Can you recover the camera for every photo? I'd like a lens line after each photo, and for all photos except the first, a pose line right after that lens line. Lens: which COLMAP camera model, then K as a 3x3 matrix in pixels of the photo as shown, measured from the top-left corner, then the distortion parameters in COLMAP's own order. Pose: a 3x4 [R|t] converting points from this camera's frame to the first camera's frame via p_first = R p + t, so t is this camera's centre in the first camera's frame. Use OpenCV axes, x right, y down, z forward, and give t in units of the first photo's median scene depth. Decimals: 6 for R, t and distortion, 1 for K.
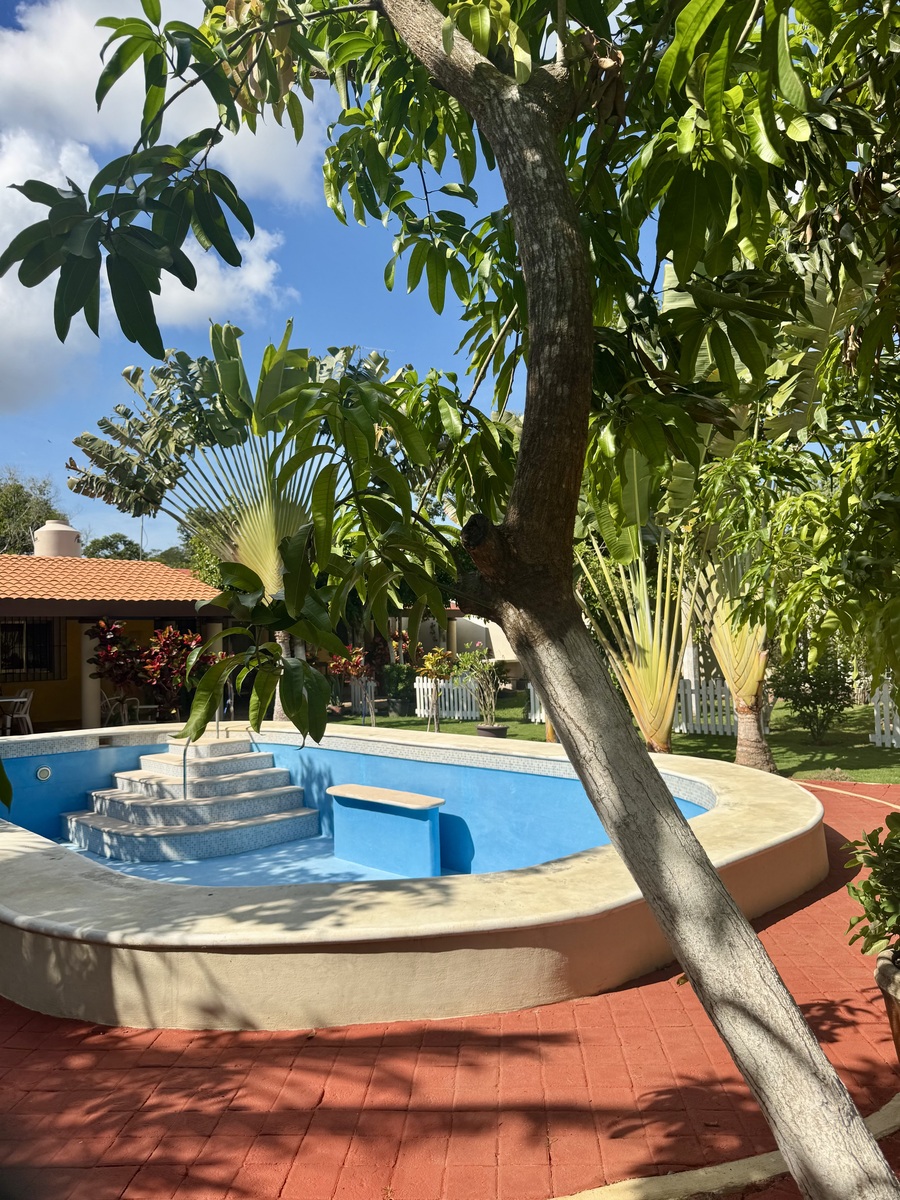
lens RADIAL K [[828.0, 0, 447.1], [0, 828.0, 596.7], [0, 0, 1]] dist [0.031834, -0.046450]
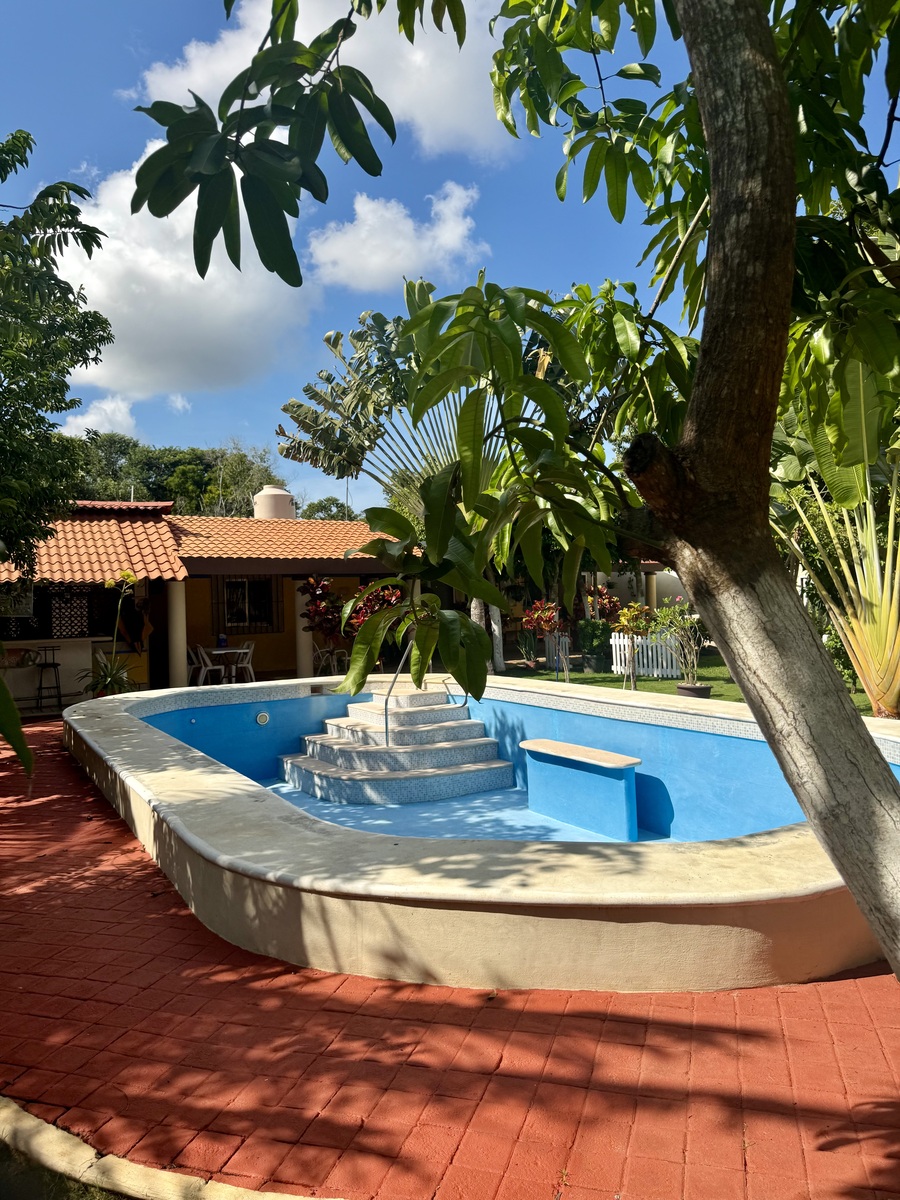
lens RADIAL K [[828.0, 0, 449.4], [0, 828.0, 601.0], [0, 0, 1]] dist [0.031834, -0.046450]
pose [[0.972126, -0.003404, -0.234434, 0.035323], [0.017198, 0.998236, 0.056820, 0.013390], [0.233827, -0.059268, 0.970470, 0.123622]]
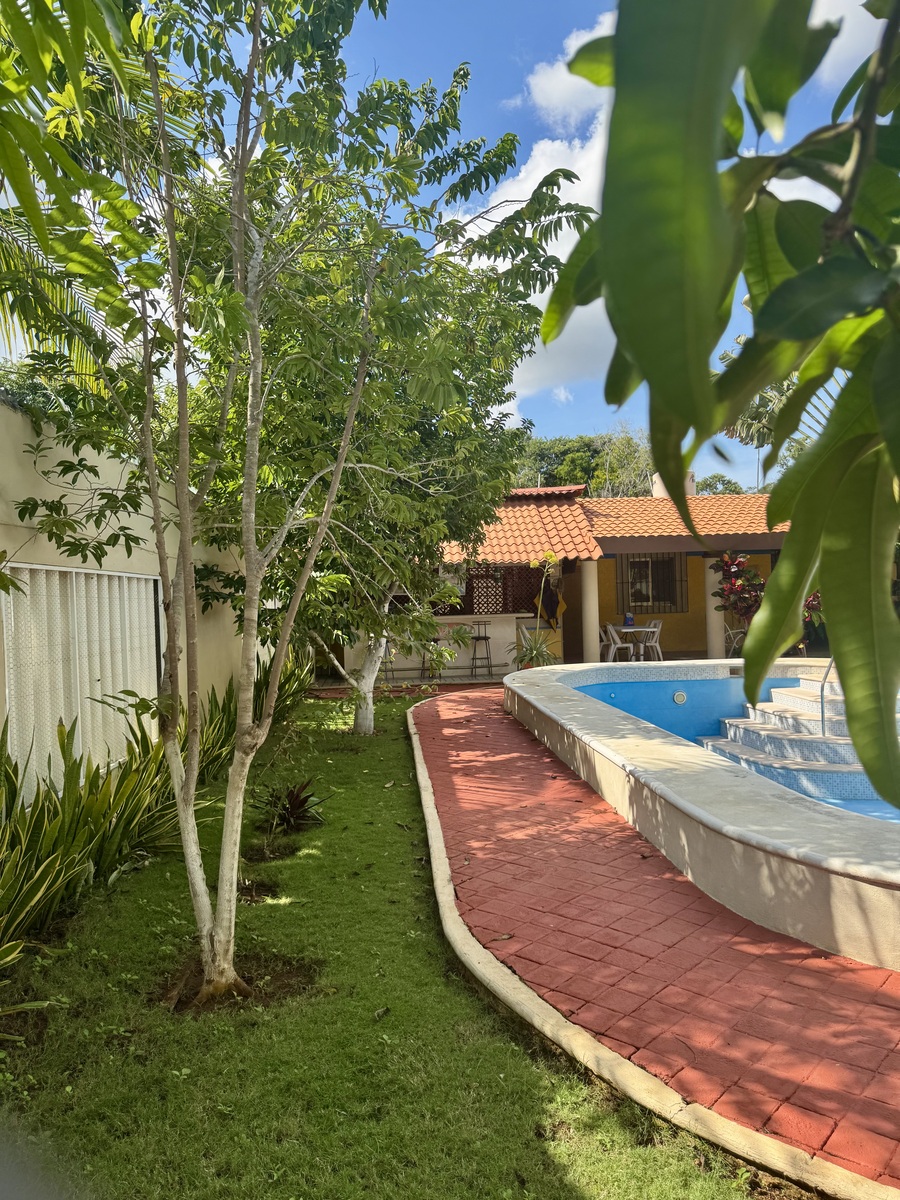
lens RADIAL K [[828.0, 0, 457.8], [0, 828.0, 601.2], [0, 0, 1]] dist [0.031834, -0.046450]
pose [[0.774934, 0.004414, -0.632027, -0.247883], [0.046443, 0.996875, 0.063906, 0.050792], [0.630334, -0.078876, 0.772307, 0.021076]]
